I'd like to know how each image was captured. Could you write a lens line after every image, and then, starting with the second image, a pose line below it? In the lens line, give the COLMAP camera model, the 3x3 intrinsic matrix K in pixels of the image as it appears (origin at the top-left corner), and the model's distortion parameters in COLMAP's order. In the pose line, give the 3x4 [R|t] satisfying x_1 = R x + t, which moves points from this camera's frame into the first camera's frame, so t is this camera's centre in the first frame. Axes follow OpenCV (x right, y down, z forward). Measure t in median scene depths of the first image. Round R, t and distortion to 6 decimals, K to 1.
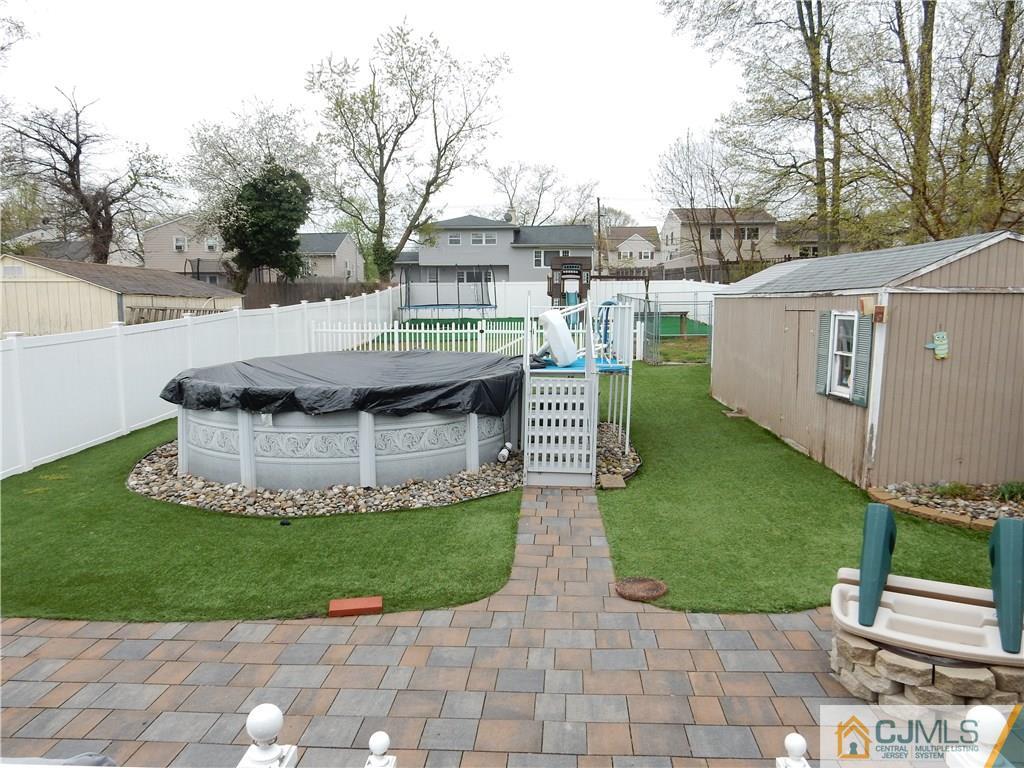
lens RADIAL K [[750.1, 0, 512.0], [0, 750.1, 384.0], [0, 0, 1]] dist [0.004728, -0.001294]
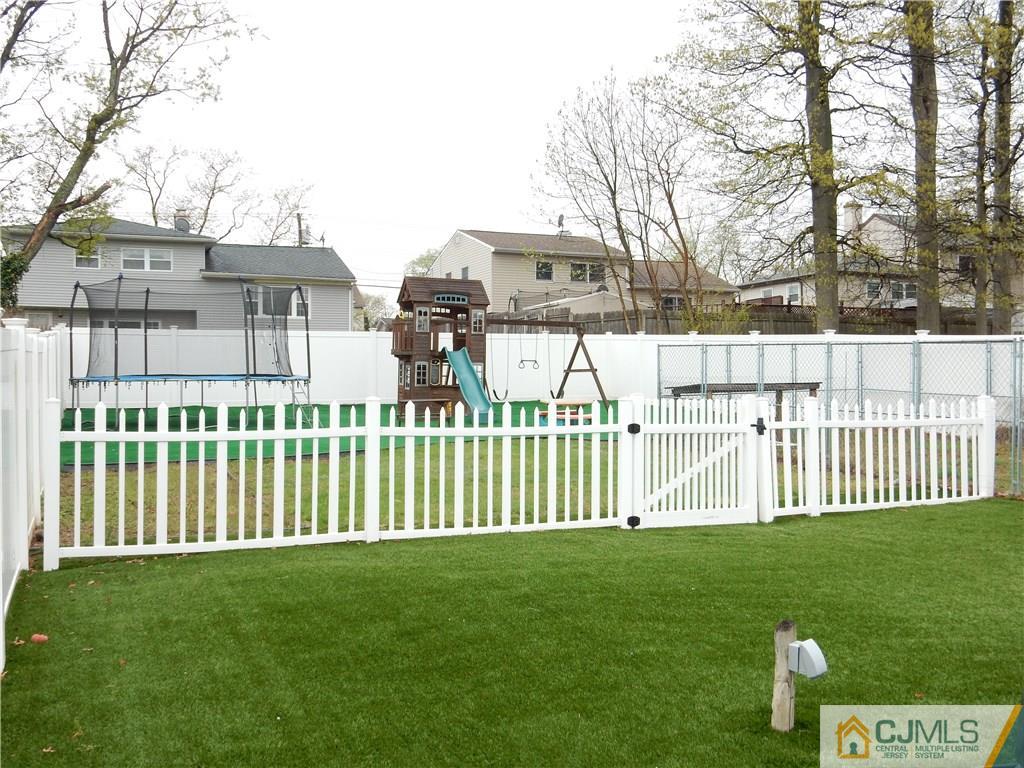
lens RADIAL K [[1050.3, 0, 512.5], [0, 1050.3, 344.9], [0, 0, 1]] dist [-0.086895, -0.005148]
pose [[0.902027, 0.017719, 0.431316, -0.151713], [0.051073, 0.987759, -0.147389, -0.023641], [-0.428647, 0.154978, 0.890081, 0.347783]]
